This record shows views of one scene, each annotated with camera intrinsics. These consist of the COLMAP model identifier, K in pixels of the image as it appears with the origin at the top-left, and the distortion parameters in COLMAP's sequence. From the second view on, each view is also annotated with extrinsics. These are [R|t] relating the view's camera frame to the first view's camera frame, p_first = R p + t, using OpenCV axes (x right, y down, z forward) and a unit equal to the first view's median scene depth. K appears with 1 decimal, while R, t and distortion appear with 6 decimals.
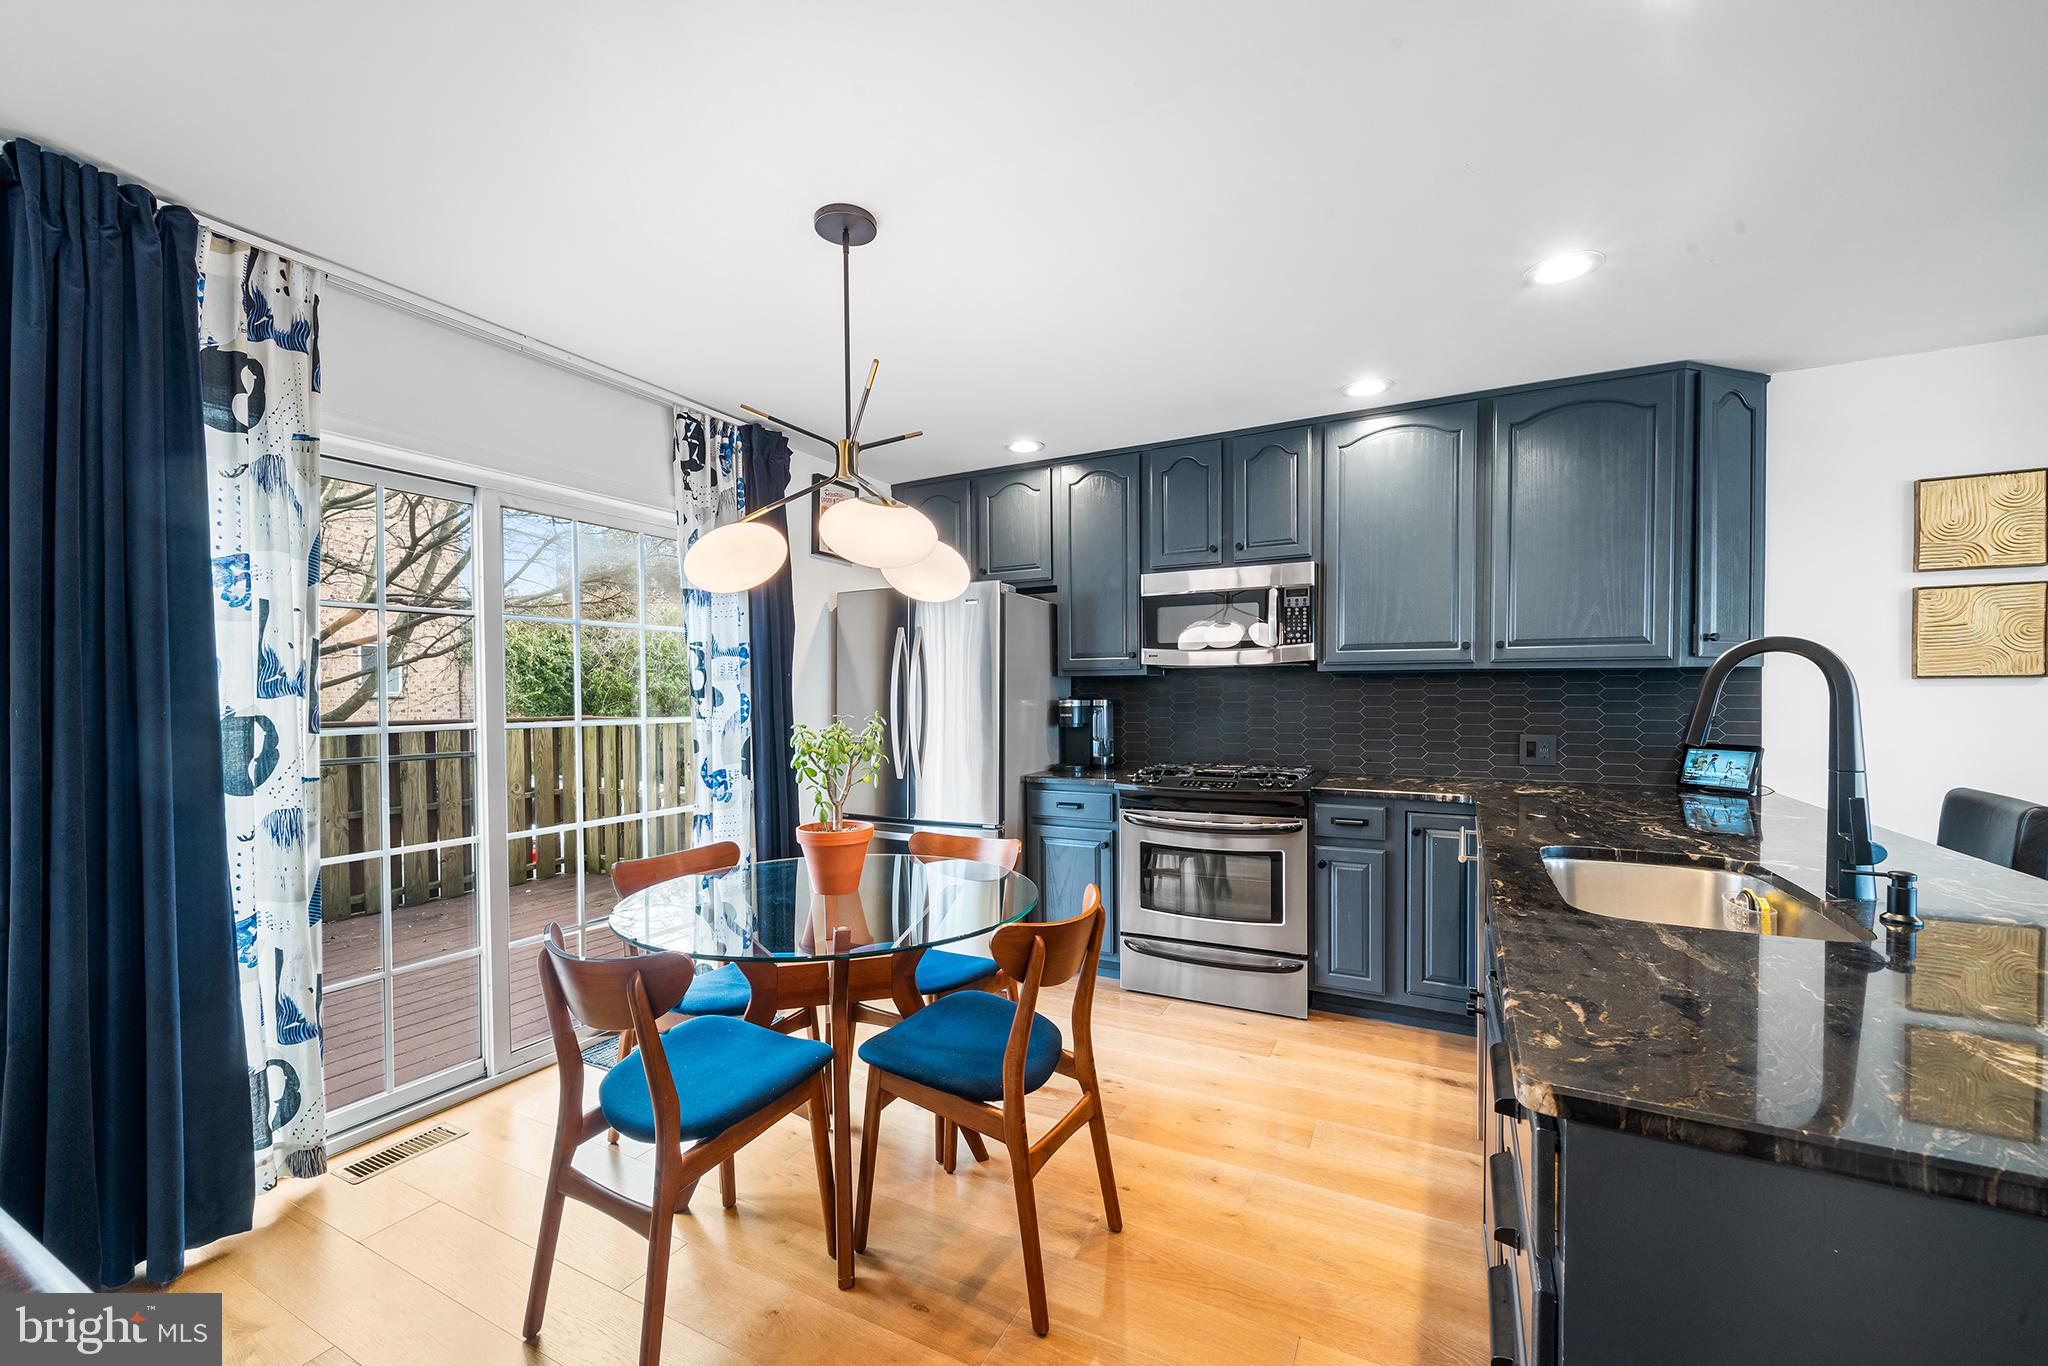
lens RADIAL K [[818.2, 0, 1059.0], [0, 818.2, 706.3], [0, 0, 1]] dist [-0.001927, 0.000616]
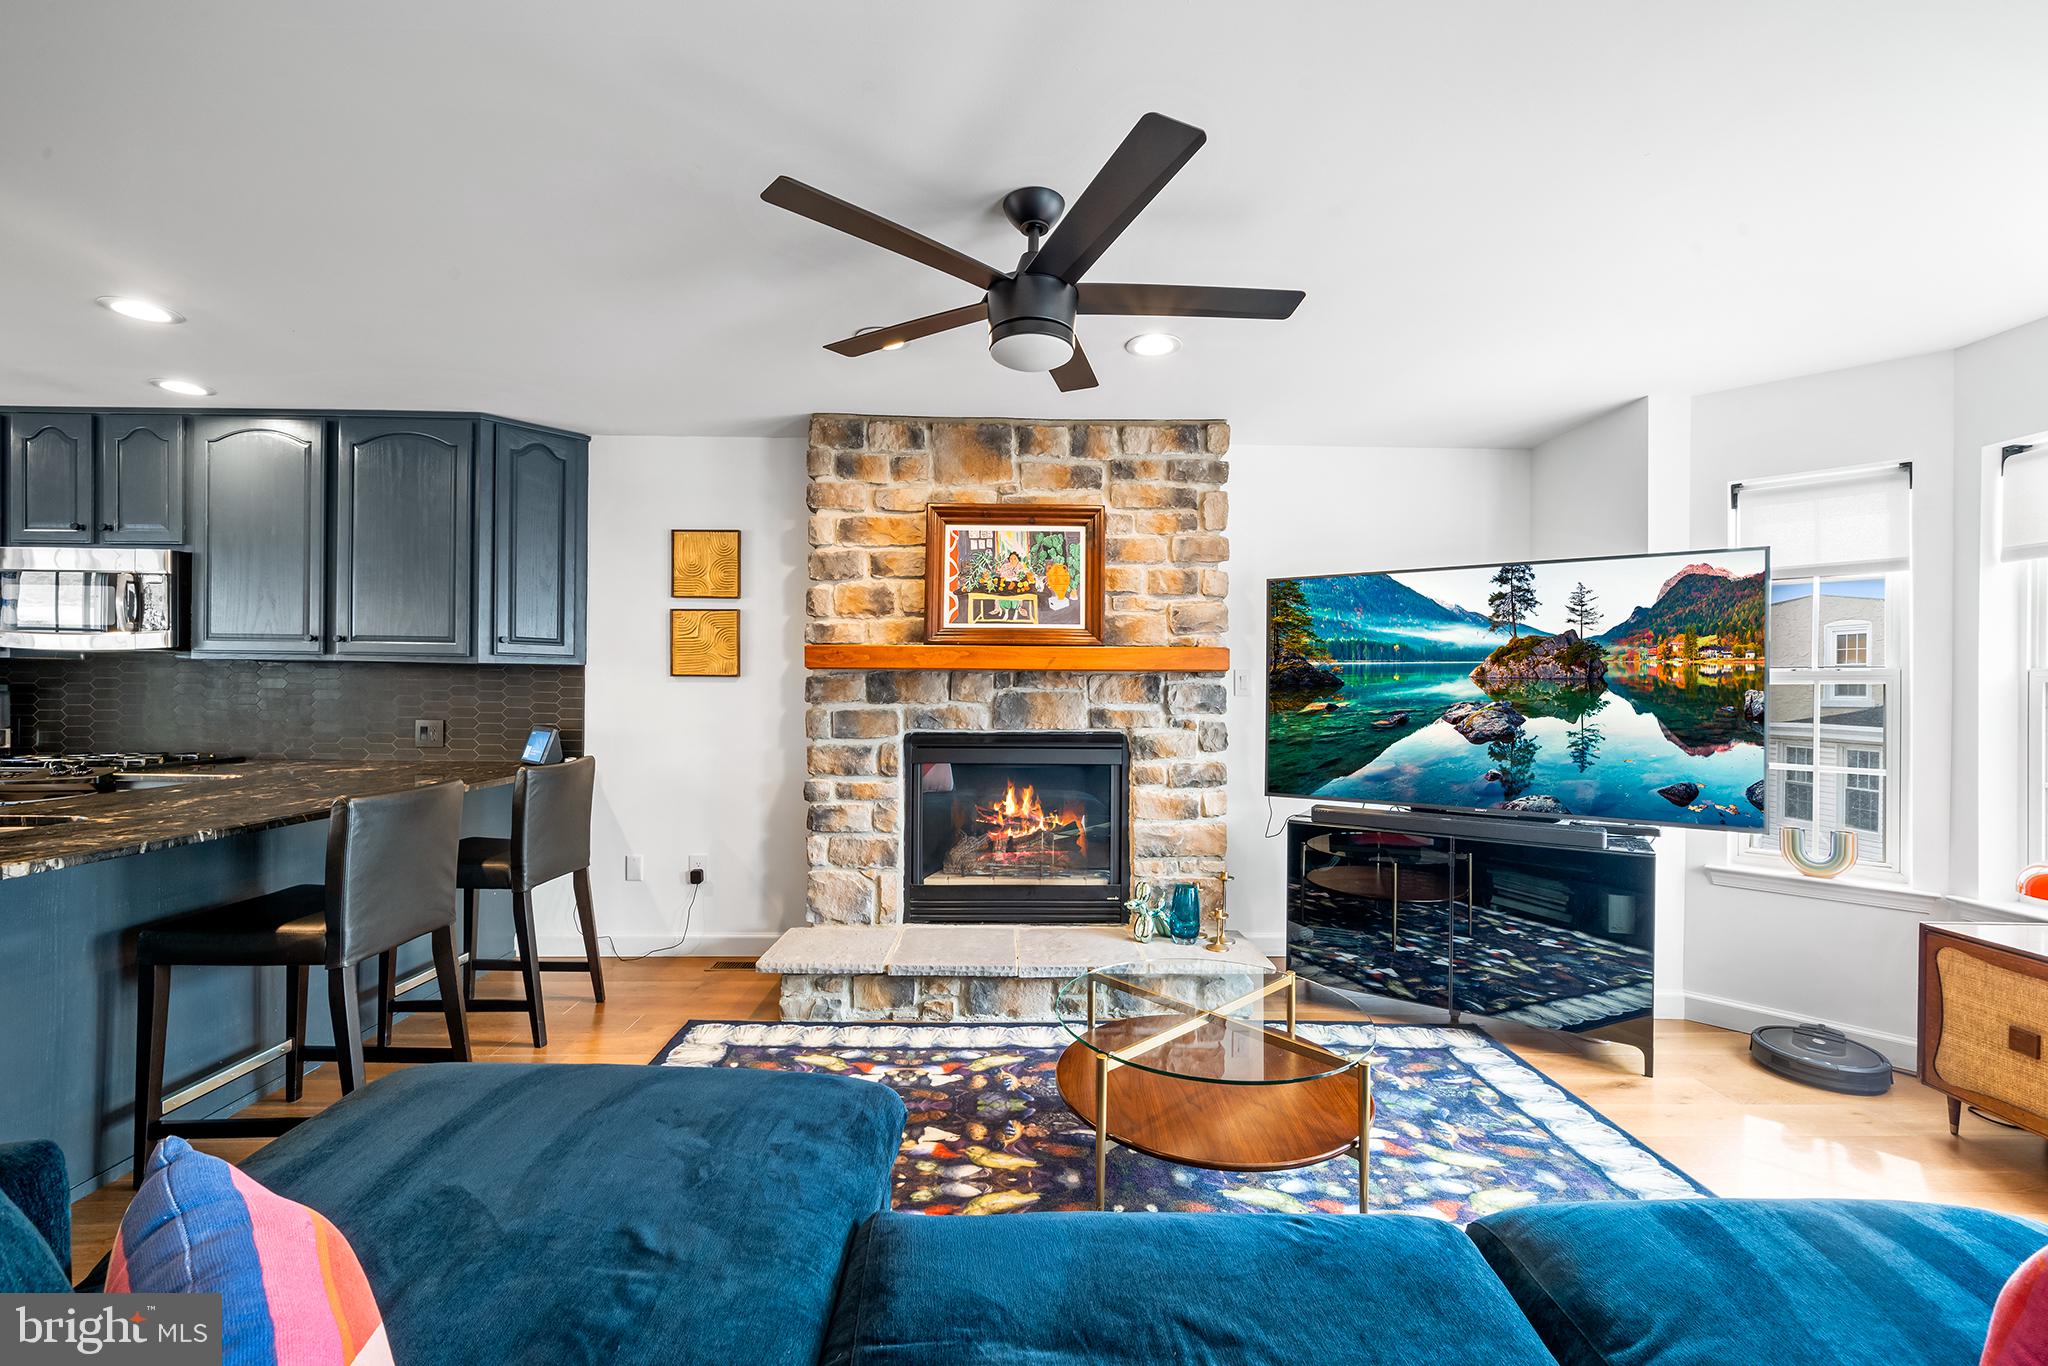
lens RADIAL K [[818.2, 0, 1014.7], [0, 818.2, 686.1], [0, 0, 1]] dist [-0.001927, 0.000616]
pose [[0.874119, 0.013084, 0.485535, 0.823037], [-0.006851, 0.999870, -0.014610, -0.001834], [-0.485663, 0.009444, 0.874095, -0.426779]]
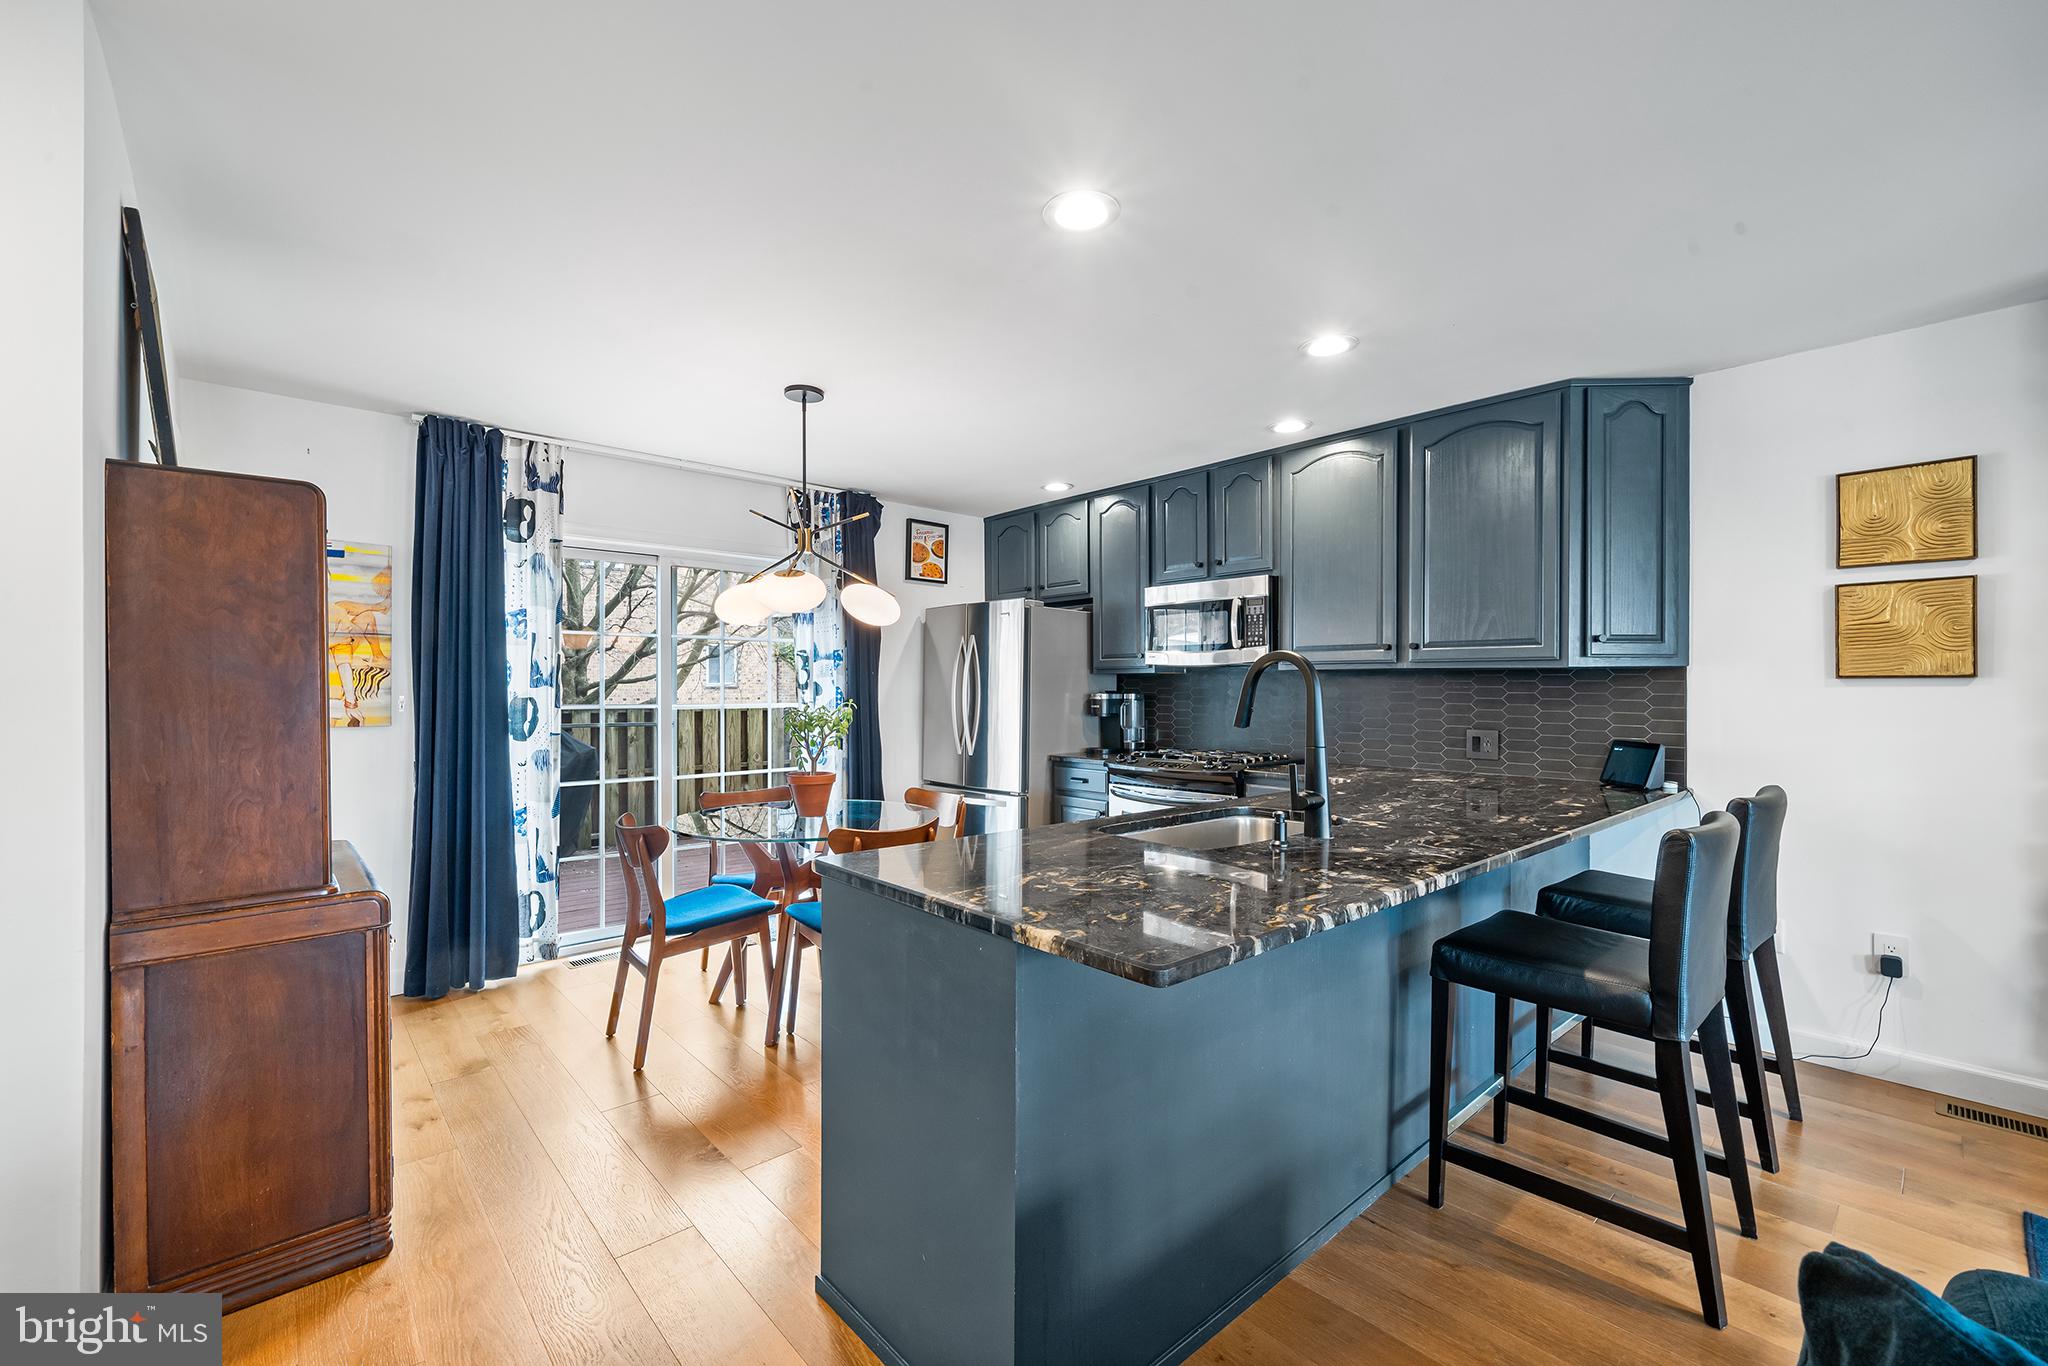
lens RADIAL K [[818.2, 0, 1036.0], [0, 818.2, 689.8], [0, 0, 1]] dist [-0.001927, 0.000616]
pose [[0.944085, 0.007079, -0.329626, 0.430924], [-0.011211, 0.999881, -0.010637, 0.000620], [0.329511, 0.013737, 0.944052, -0.215809]]
